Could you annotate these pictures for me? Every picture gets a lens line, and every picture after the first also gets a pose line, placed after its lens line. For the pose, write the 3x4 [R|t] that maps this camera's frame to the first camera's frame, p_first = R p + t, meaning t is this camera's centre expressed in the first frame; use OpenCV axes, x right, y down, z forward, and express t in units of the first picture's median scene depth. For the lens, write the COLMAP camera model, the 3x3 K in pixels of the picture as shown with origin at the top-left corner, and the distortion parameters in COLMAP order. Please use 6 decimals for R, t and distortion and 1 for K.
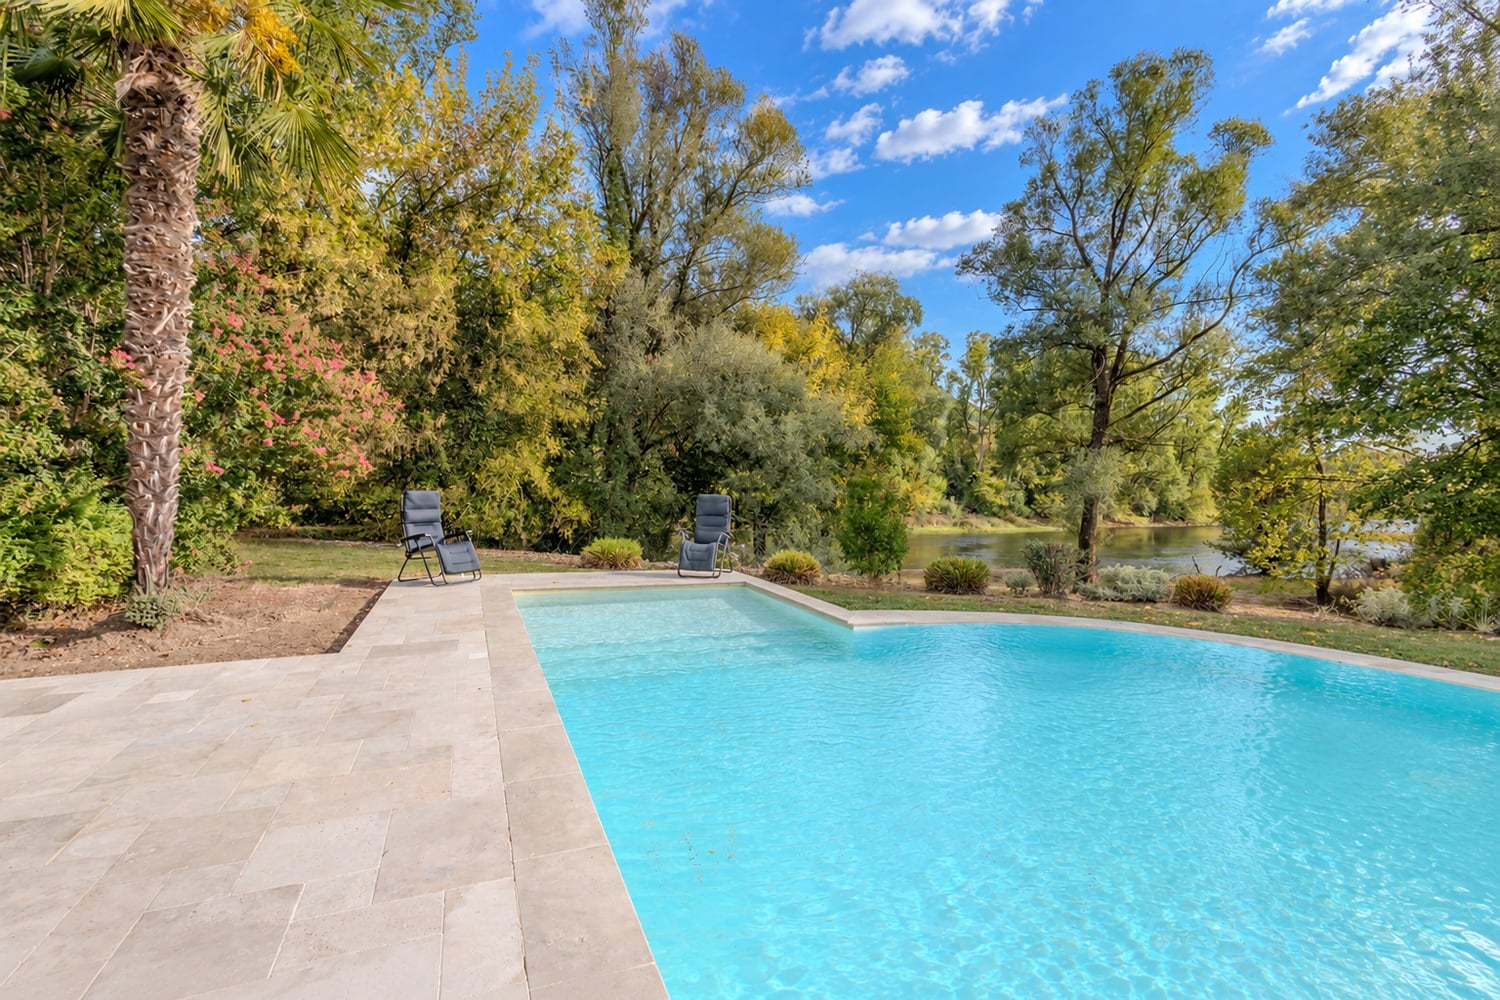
lens RADIAL K [[680.3, 0, 714.8], [0, 680.3, 491.1], [0, 0, 1]] dist [0.010198, -0.001868]
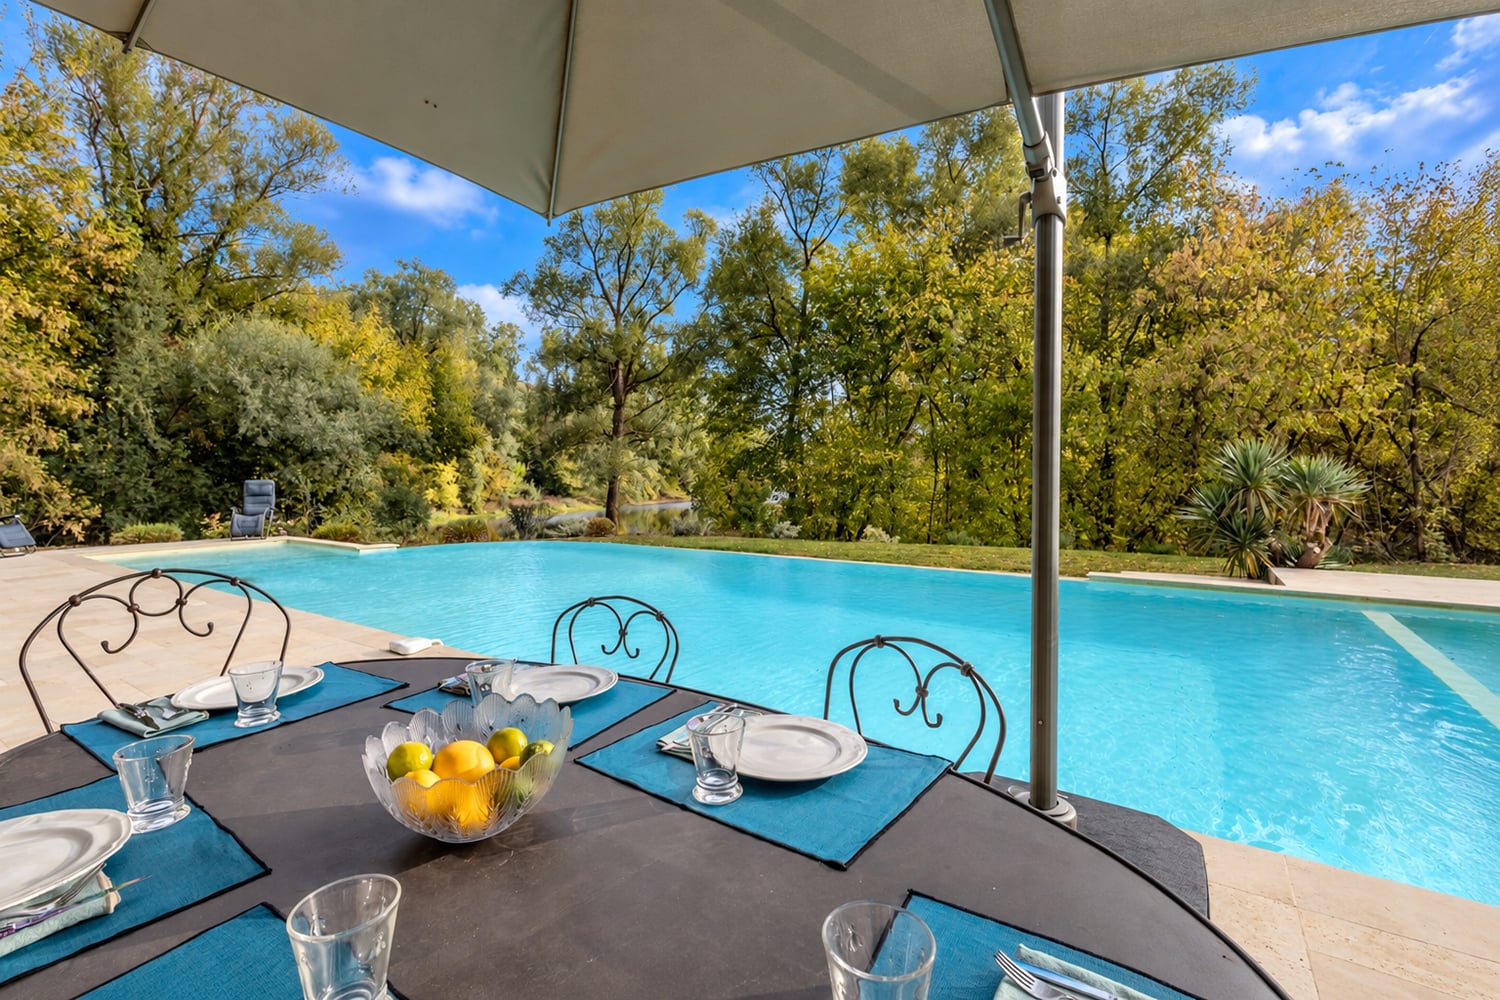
lens RADIAL K [[684.5, 0, 741.4], [0, 684.5, 489.4], [0, 0, 1]] dist [0.003287, 0.000796]
pose [[0.815735, -0.038936, 0.577113, -0.006413], [0.027726, 0.999217, 0.028223, 0.002324], [-0.577760, -0.007022, 0.816176, -0.216538]]
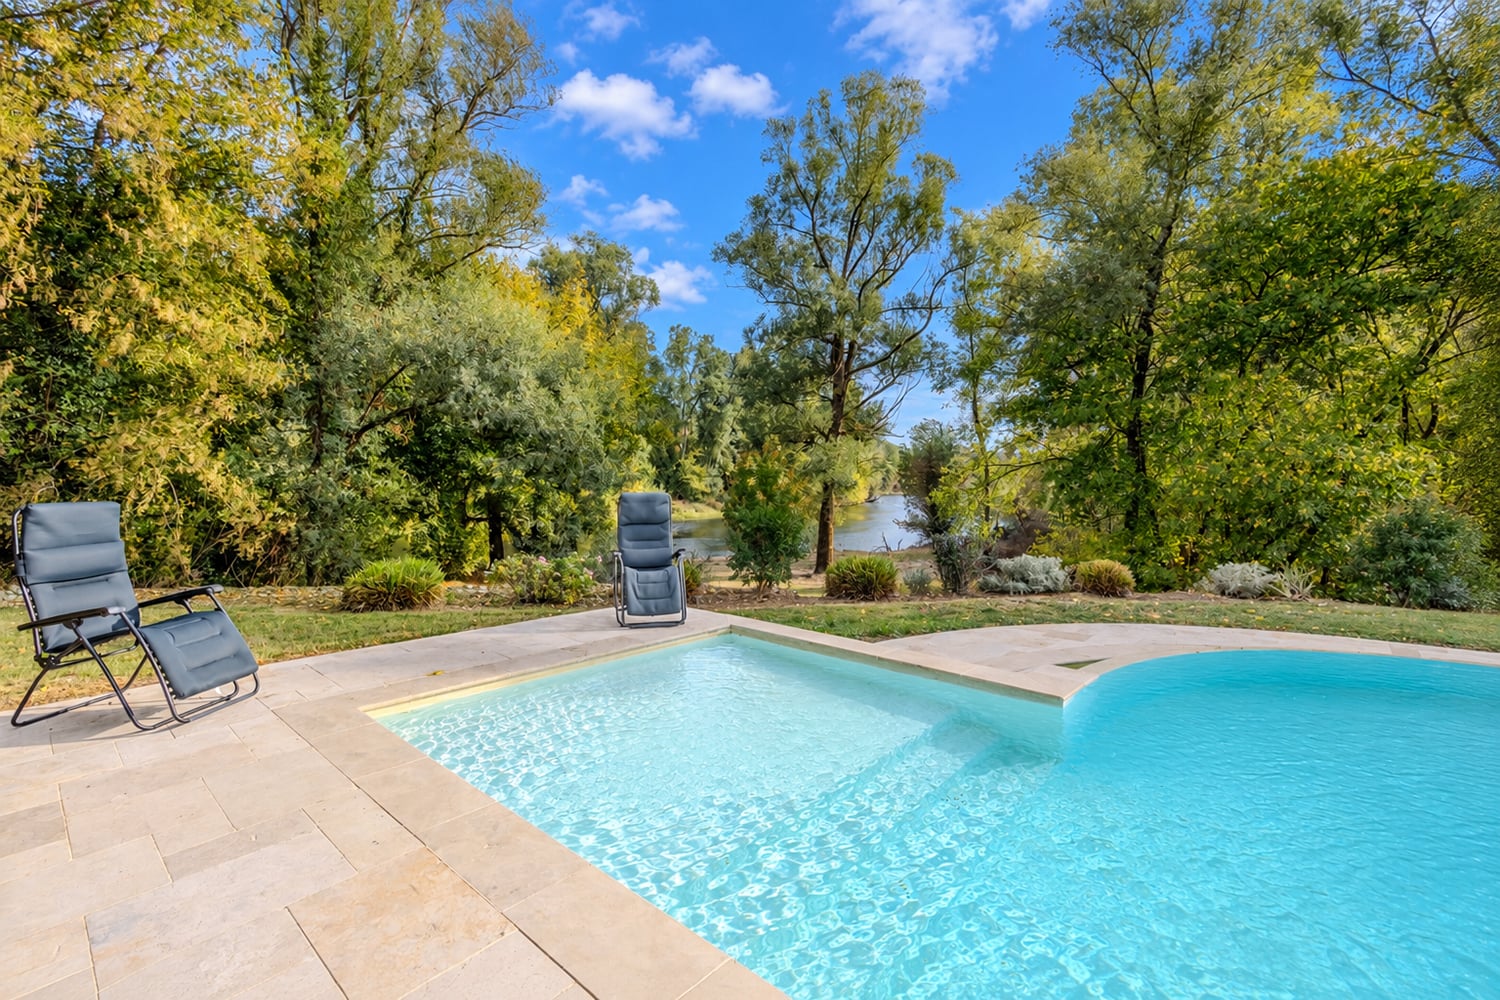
lens RADIAL K [[680.3, 0, 733.8], [0, 680.3, 487.0], [0, 0, 1]] dist [0.010198, -0.001868]
pose [[0.889868, -0.020618, 0.455751, -0.074249], [0.015613, 0.999769, 0.014743, -0.002917], [-0.455950, -0.006004, 0.889985, 0.123614]]
